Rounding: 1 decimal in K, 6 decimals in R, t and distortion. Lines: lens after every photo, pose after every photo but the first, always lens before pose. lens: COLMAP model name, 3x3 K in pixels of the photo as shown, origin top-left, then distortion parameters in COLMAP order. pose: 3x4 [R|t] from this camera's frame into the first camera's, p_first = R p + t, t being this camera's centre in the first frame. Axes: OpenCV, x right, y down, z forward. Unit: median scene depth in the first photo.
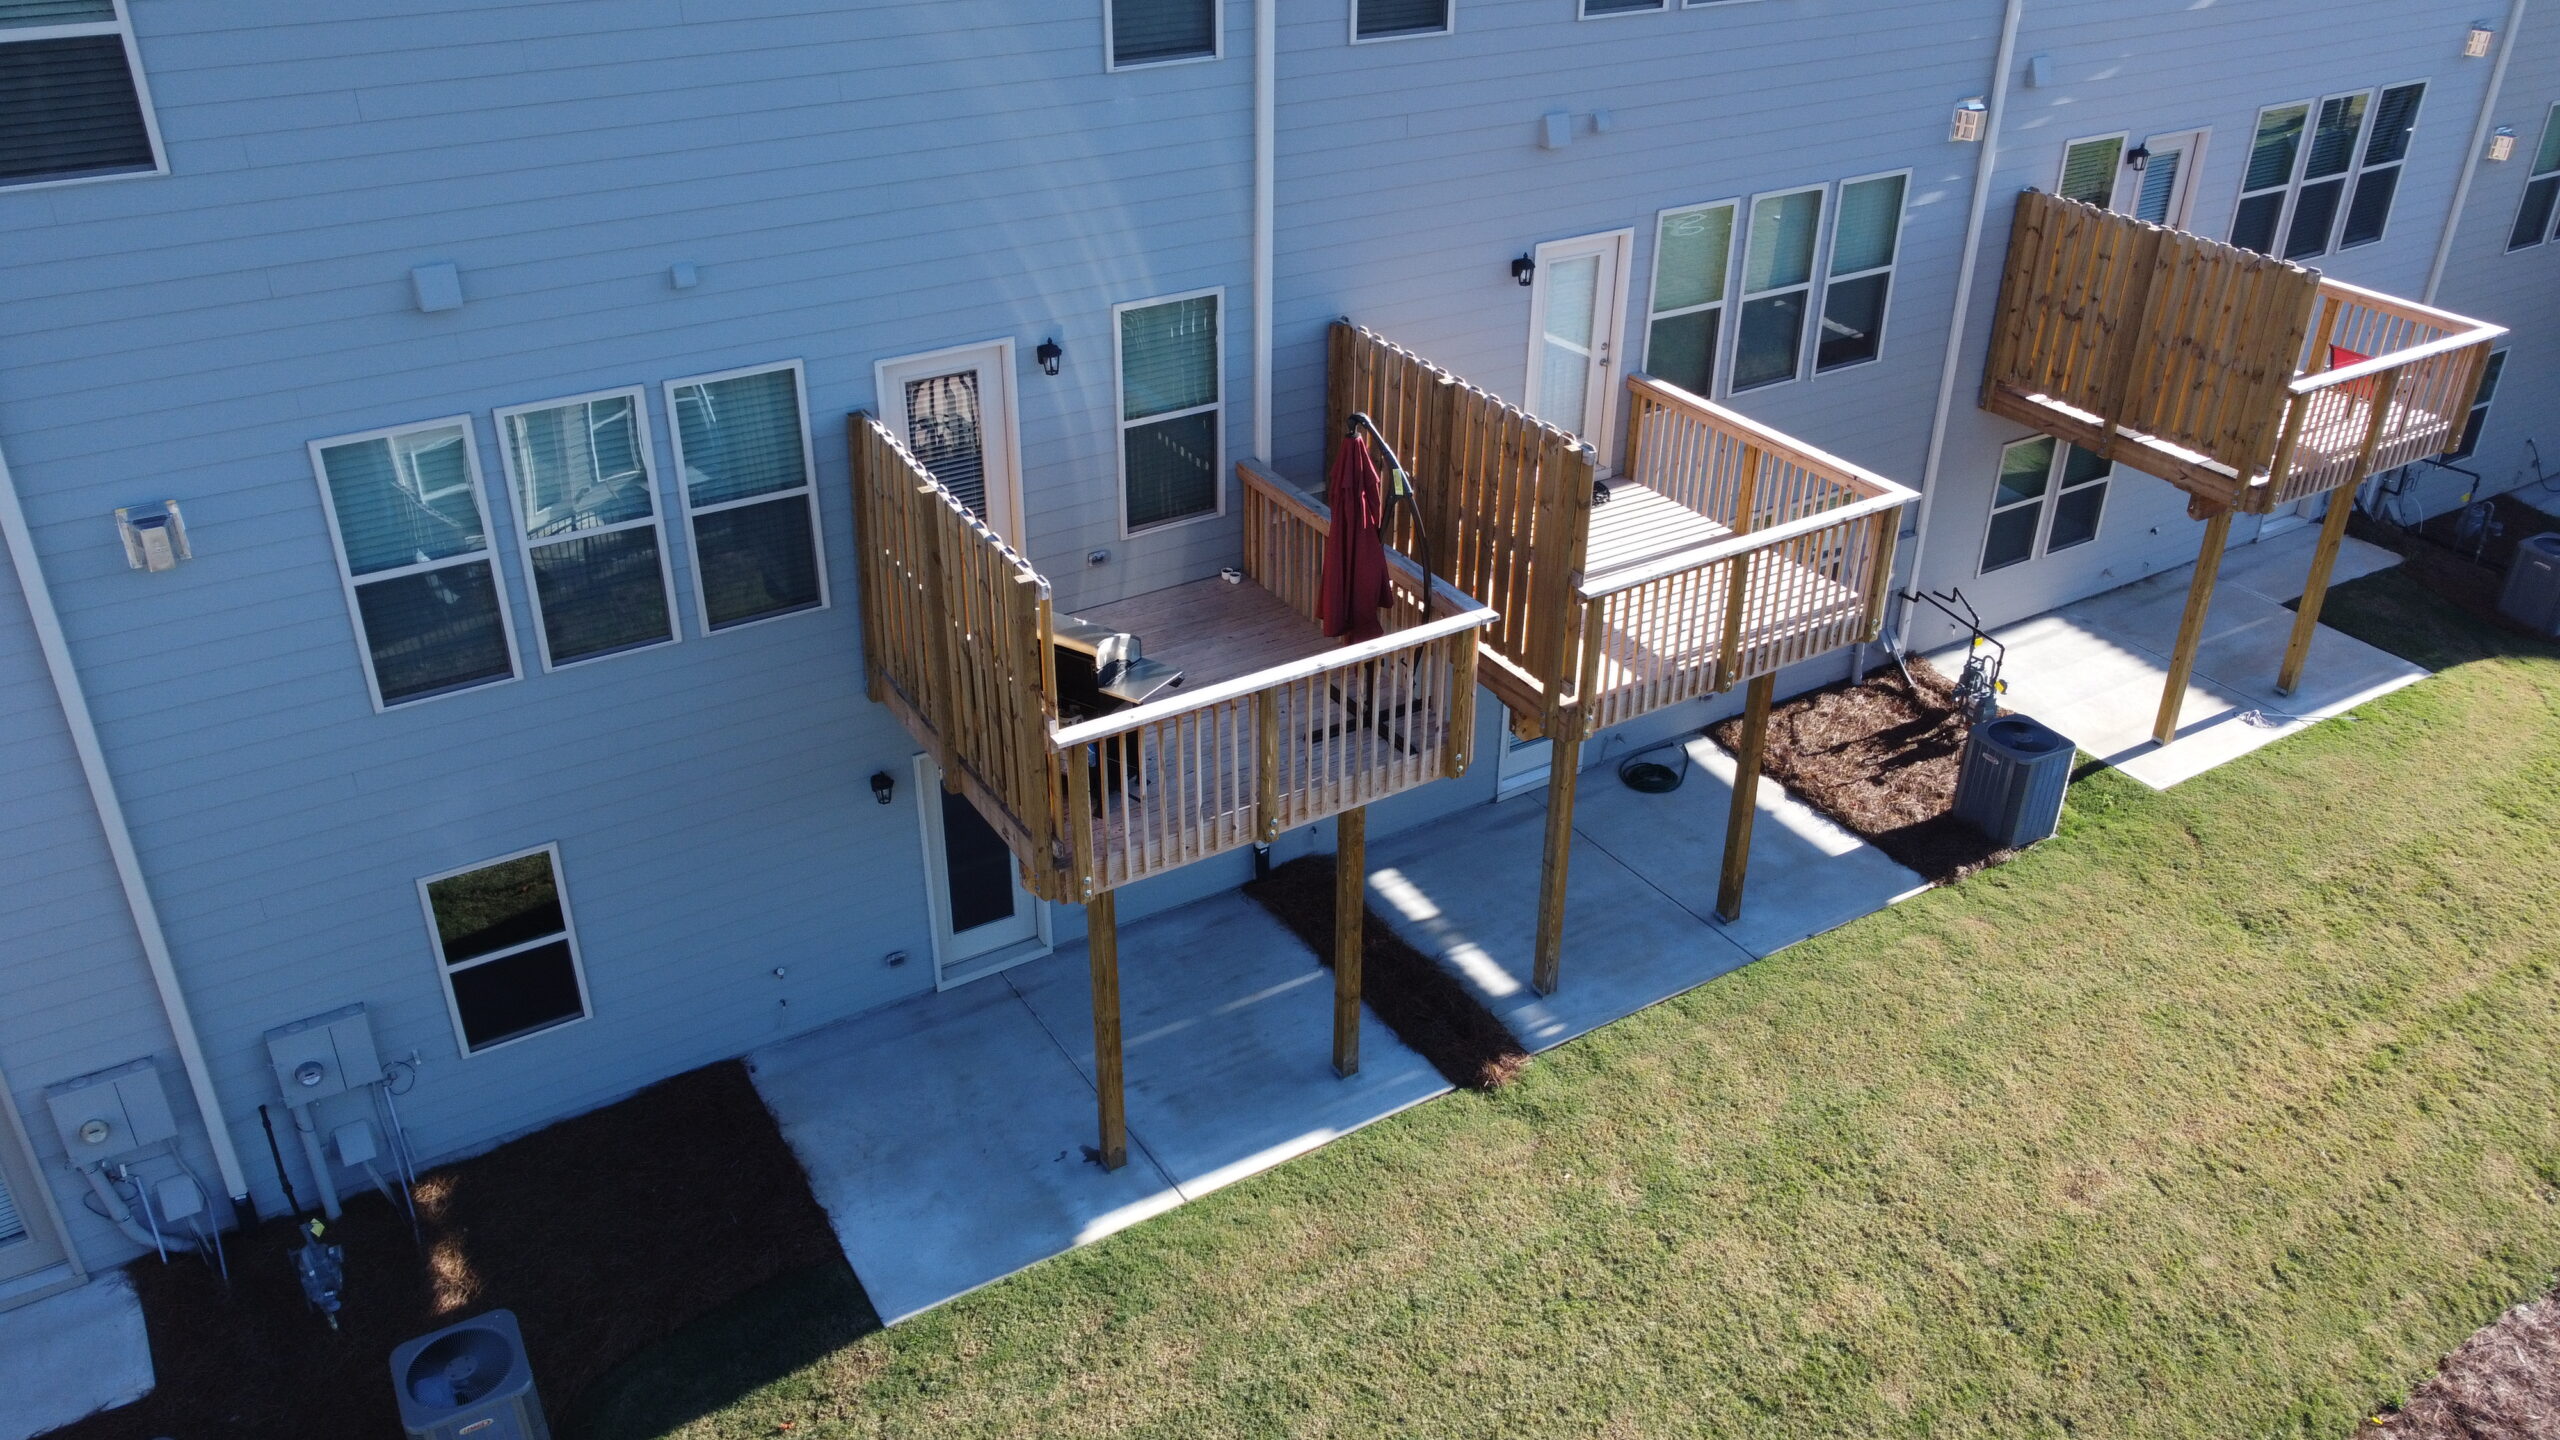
lens RADIAL K [[1947.7, 0, 1280.0], [0, 1947.7, 720.0], [0, 0, 1]] dist [0.000044, -0.003646]
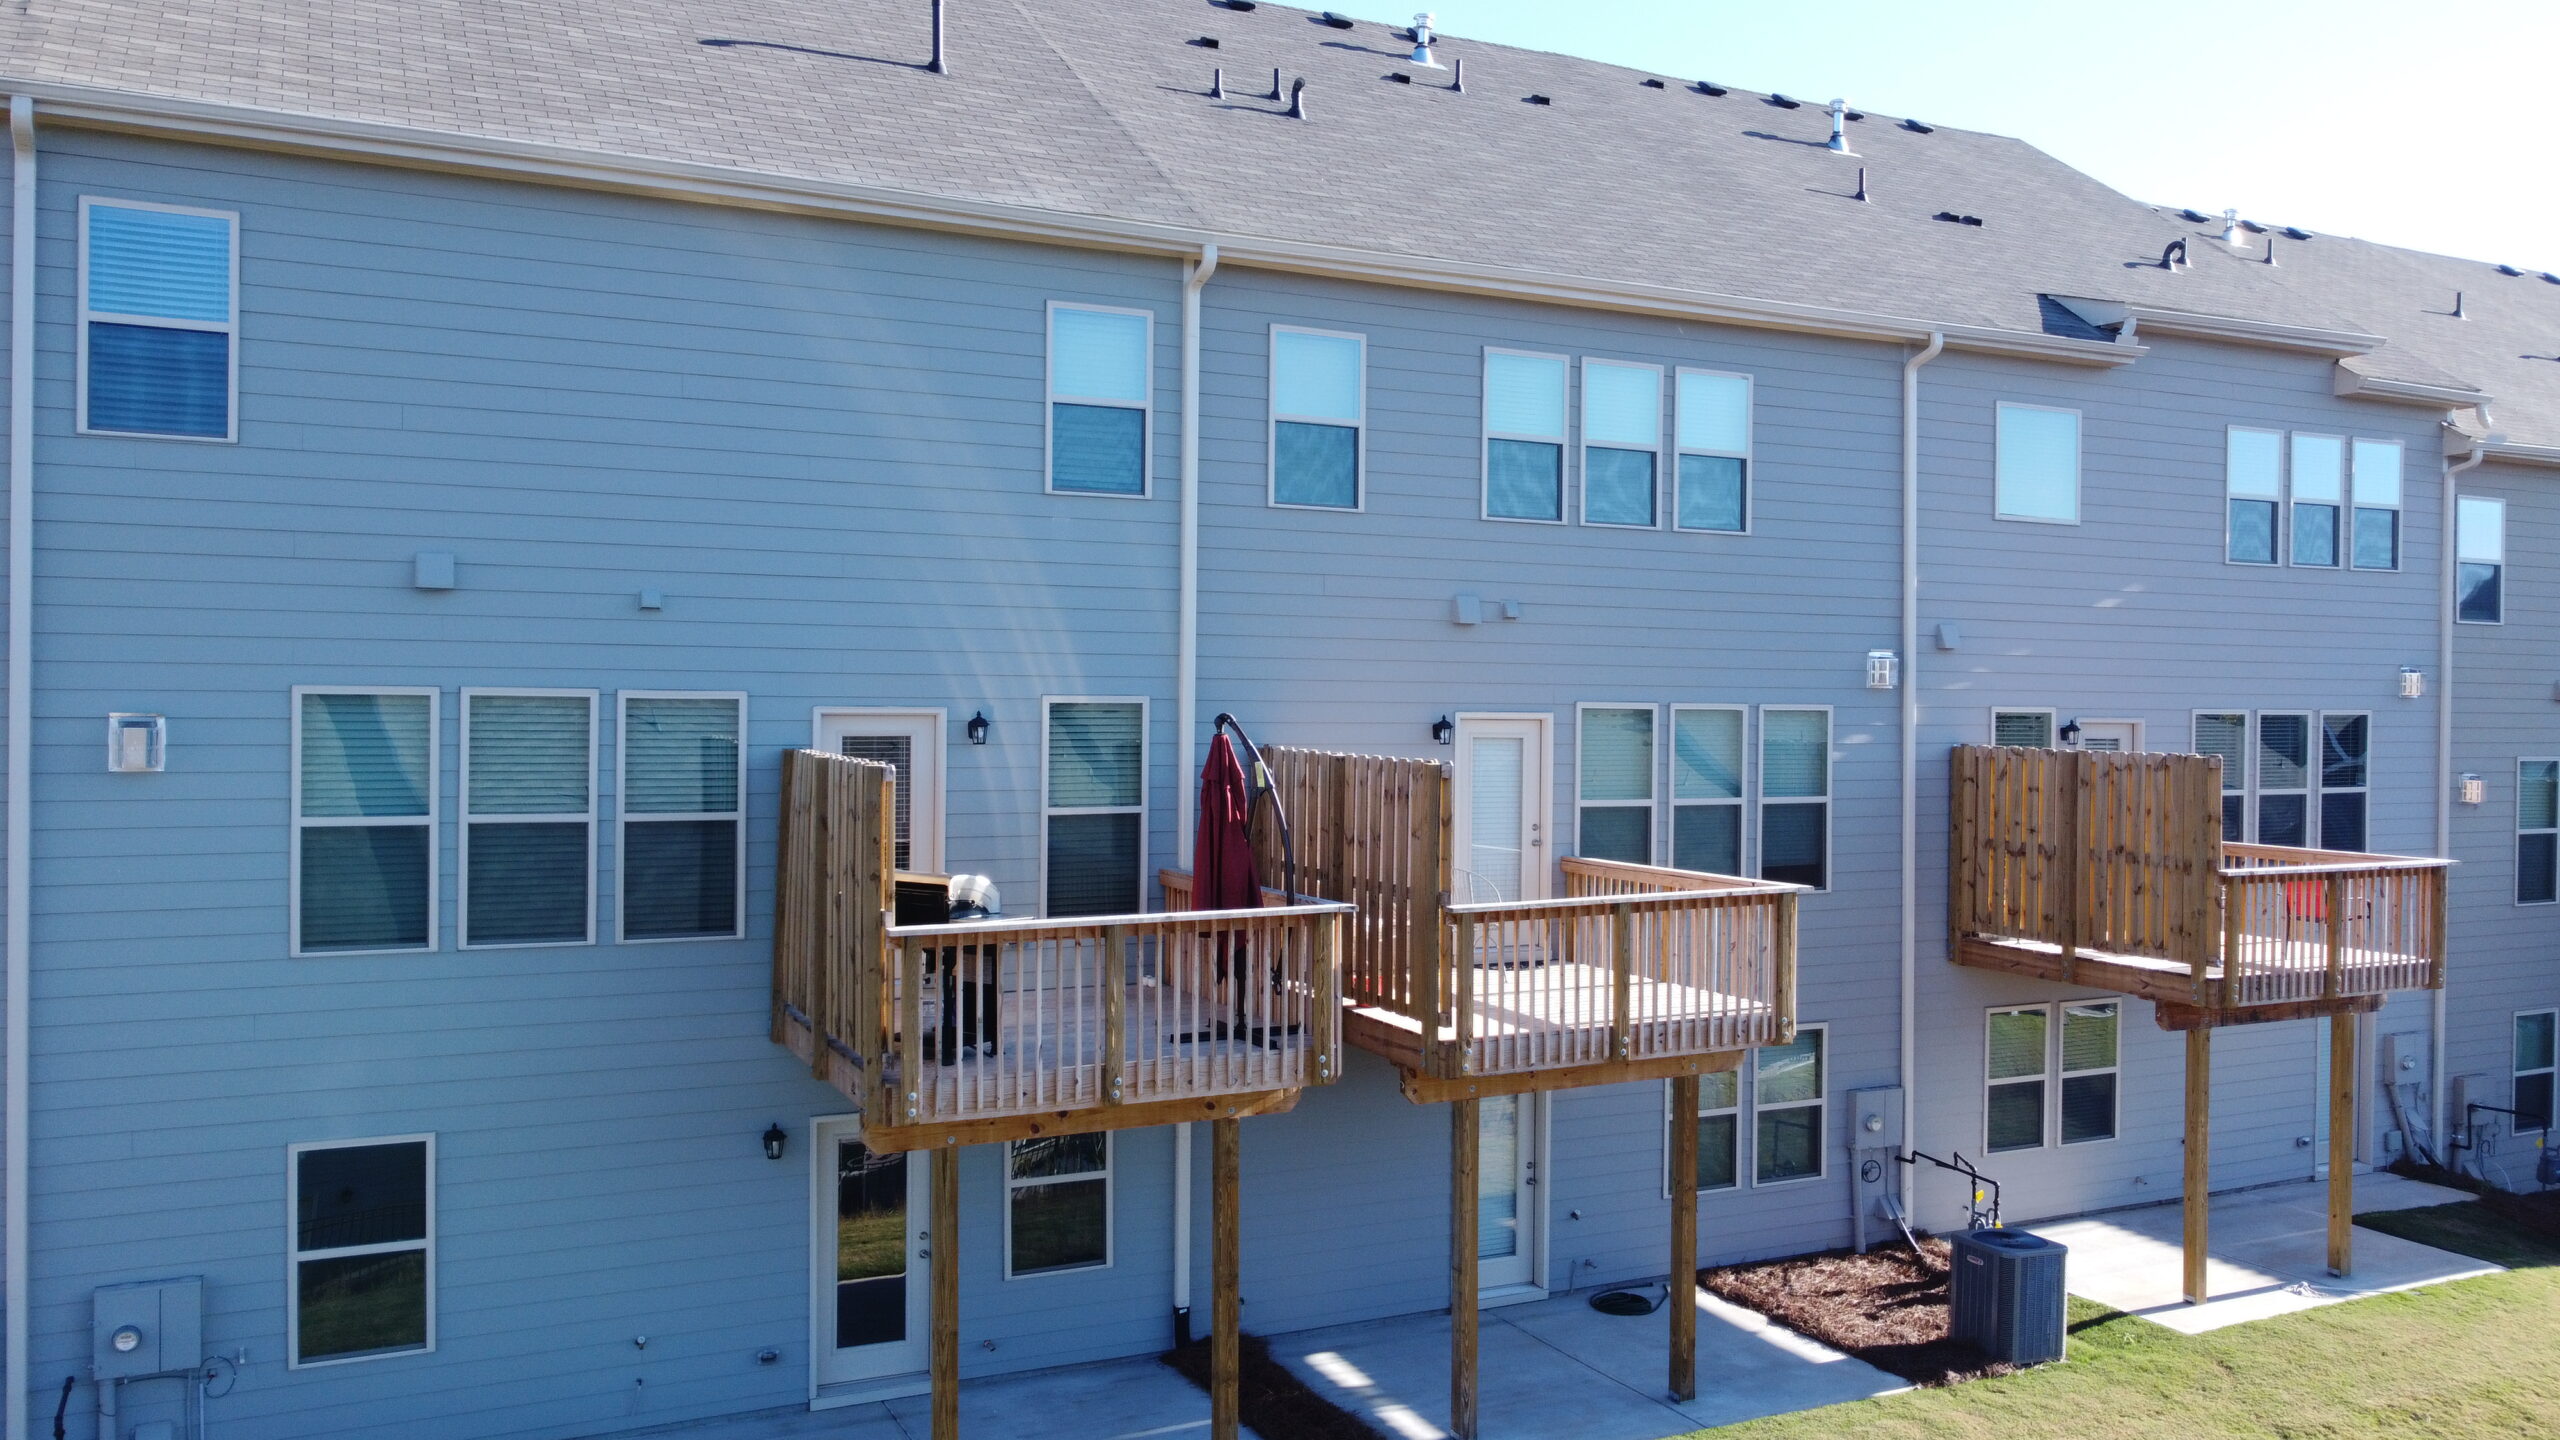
lens RADIAL K [[1947.7, 0, 1280.0], [0, 1947.7, 720.0], [0, 0, 1]] dist [0.000044, -0.003646]
pose [[0.995400, 0.003250, -0.095751, 0.126338], [-0.049245, 0.874652, -0.482243, 0.266503], [0.082181, 0.484740, 0.870789, 0.039490]]
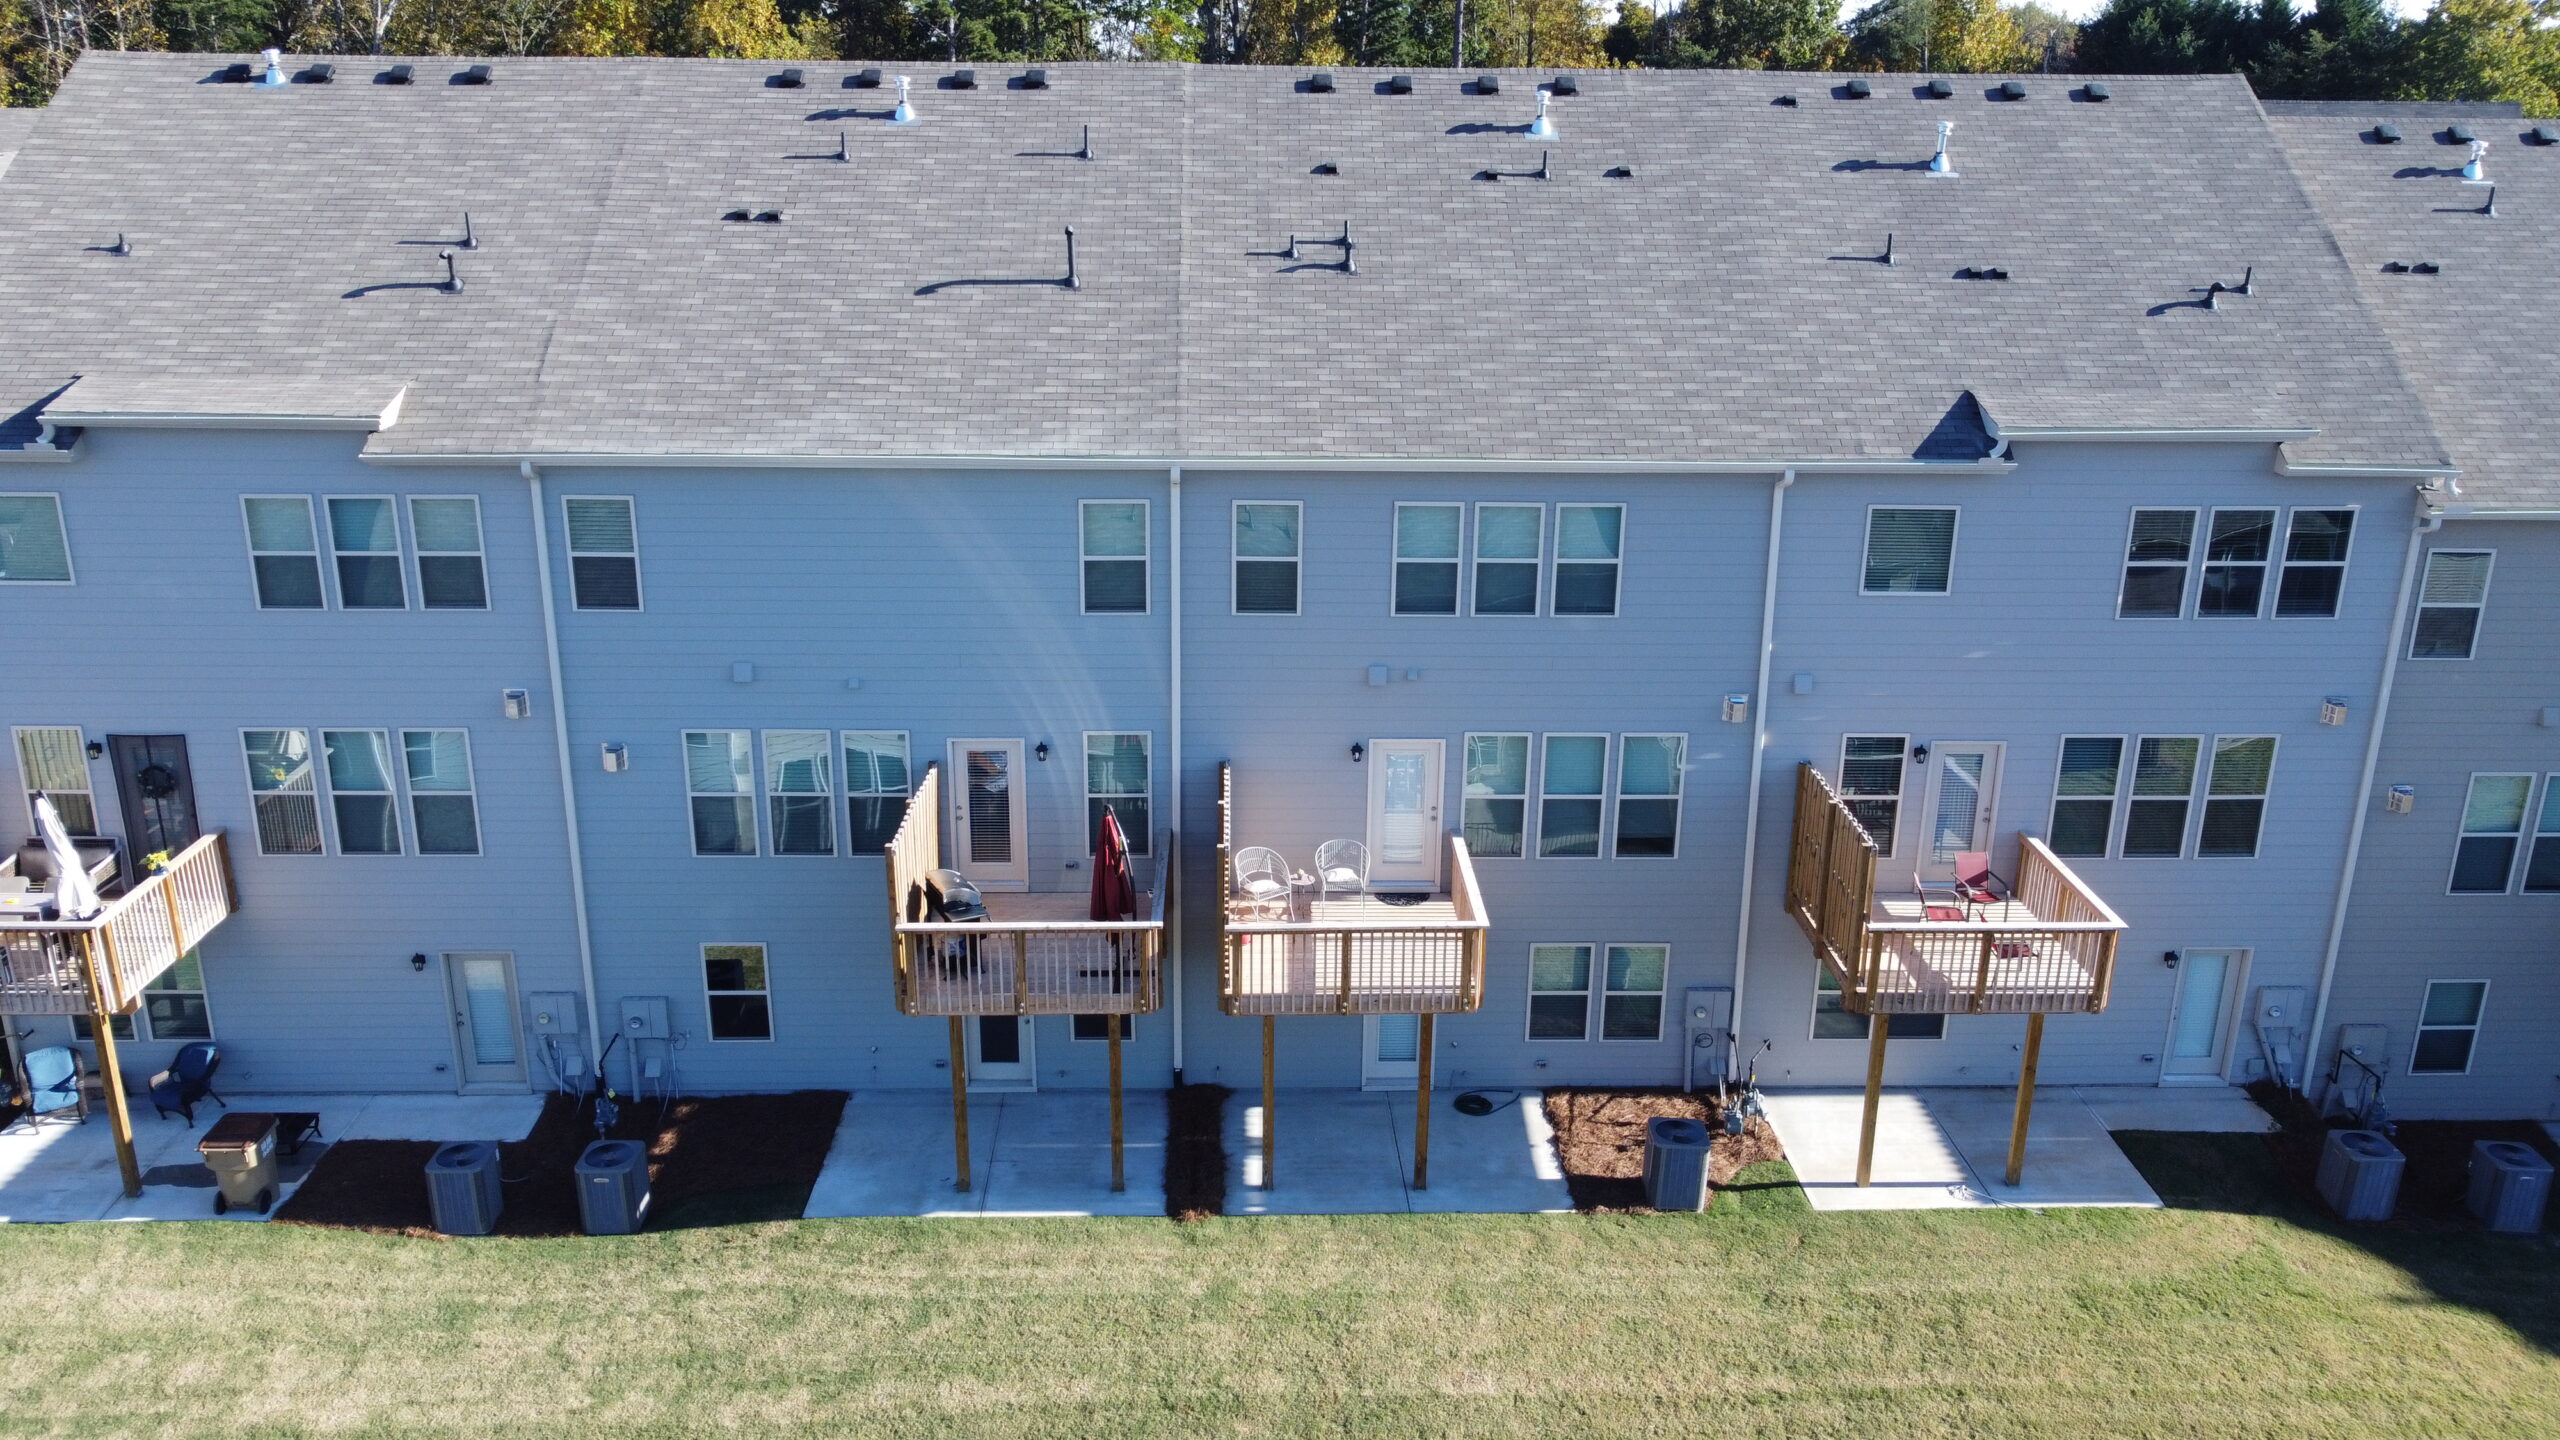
lens RADIAL K [[1947.7, 0, 1280.0], [0, 1947.7, 720.0], [0, 0, 1]] dist [0.000044, -0.003646]
pose [[0.865325, 0.160497, -0.474820, 0.780456], [-0.251000, 0.958757, -0.133354, -0.017495], [0.433834, 0.234574, 0.869921, -0.442360]]
